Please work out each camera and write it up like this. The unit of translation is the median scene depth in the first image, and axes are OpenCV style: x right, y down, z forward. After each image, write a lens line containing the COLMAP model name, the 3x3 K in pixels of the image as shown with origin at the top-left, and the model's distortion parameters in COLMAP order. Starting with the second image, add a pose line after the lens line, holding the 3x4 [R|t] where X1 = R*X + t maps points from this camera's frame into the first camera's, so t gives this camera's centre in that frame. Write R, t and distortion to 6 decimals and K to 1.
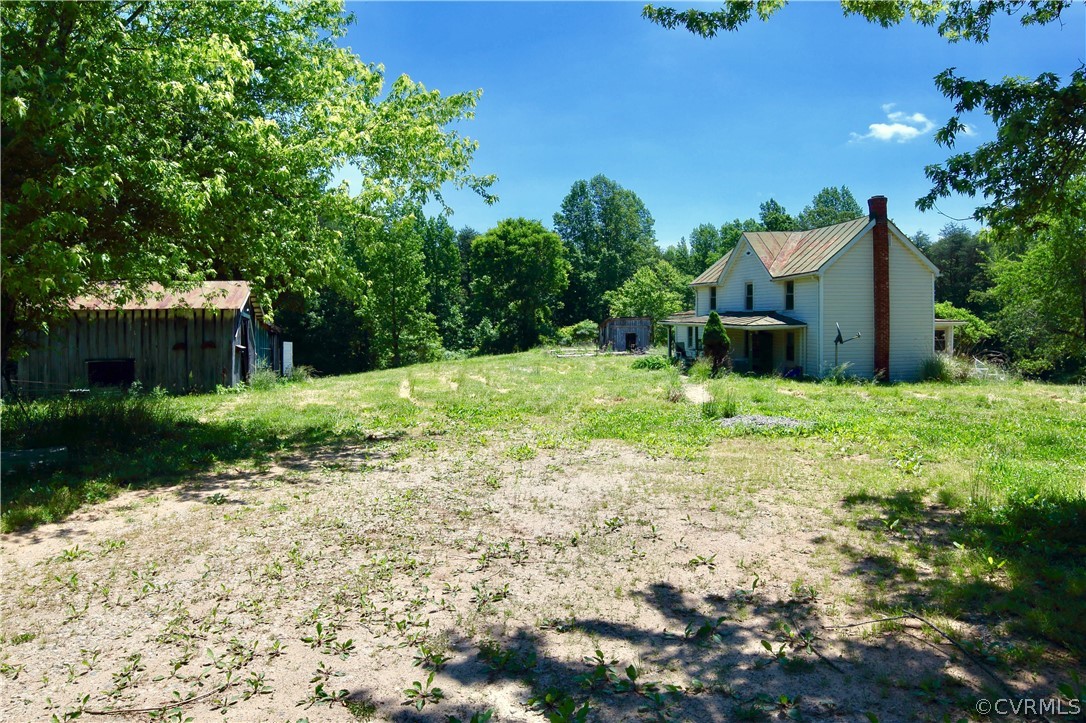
lens RADIAL K [[716.4, 0, 542.3], [0, 716.4, 345.0], [0, 0, 1]] dist [-0.085230, 0.004132]
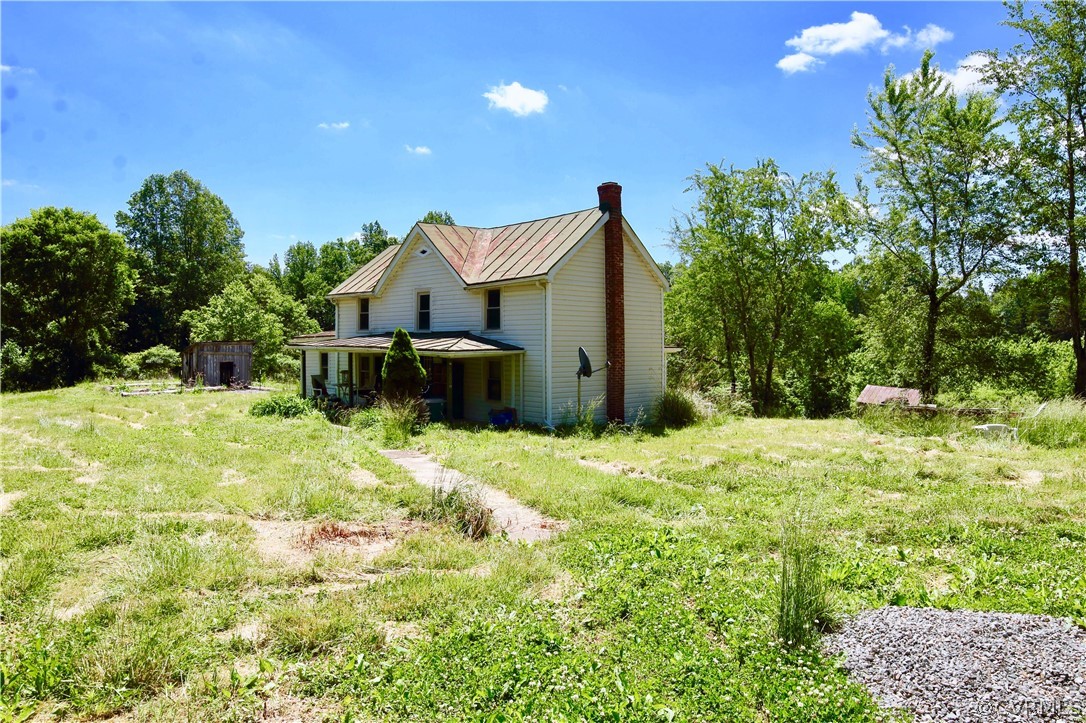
lens RADIAL K [[716.4, 0, 542.3], [0, 716.4, 345.0], [0, 0, 1]] dist [-0.085230, 0.004132]
pose [[0.840422, 0.013559, 0.541763, -0.001005], [0.008523, 0.999233, -0.038230, -0.002435], [-0.541865, 0.036747, 0.839662, 0.152459]]
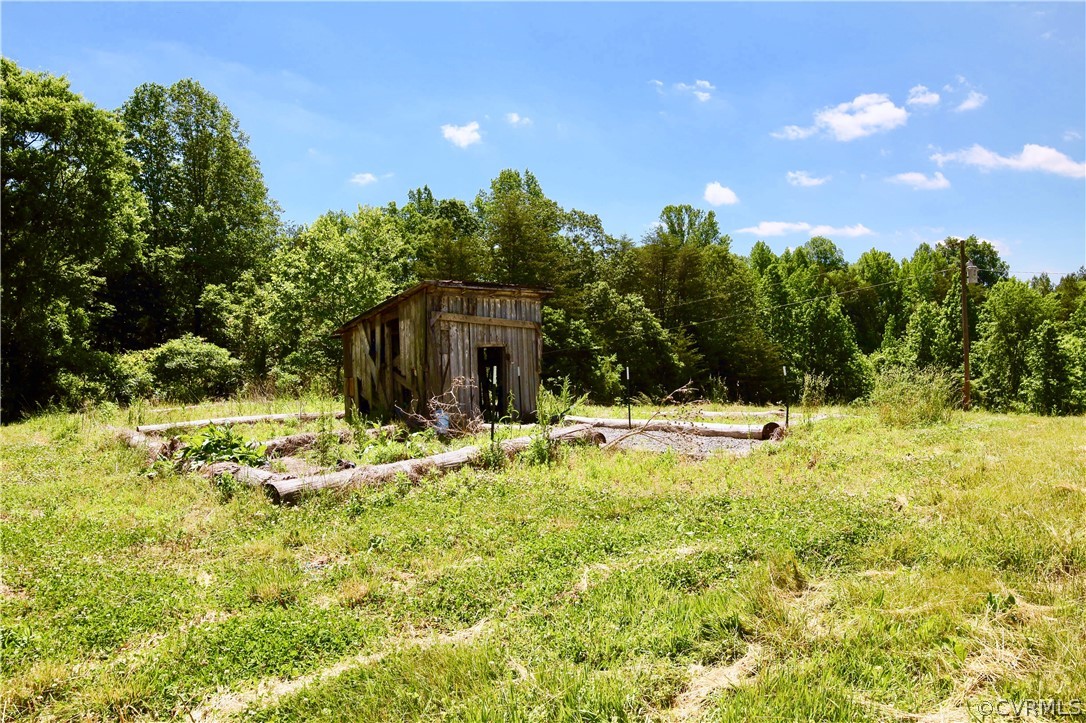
lens RADIAL K [[716.4, 0, 542.3], [0, 716.4, 345.0], [0, 0, 1]] dist [-0.085230, 0.004132]
pose [[0.809676, 0.005638, 0.586850, -0.012362], [0.029866, 0.998262, -0.050797, -0.002718], [-0.586117, 0.058656, 0.808101, 0.656371]]
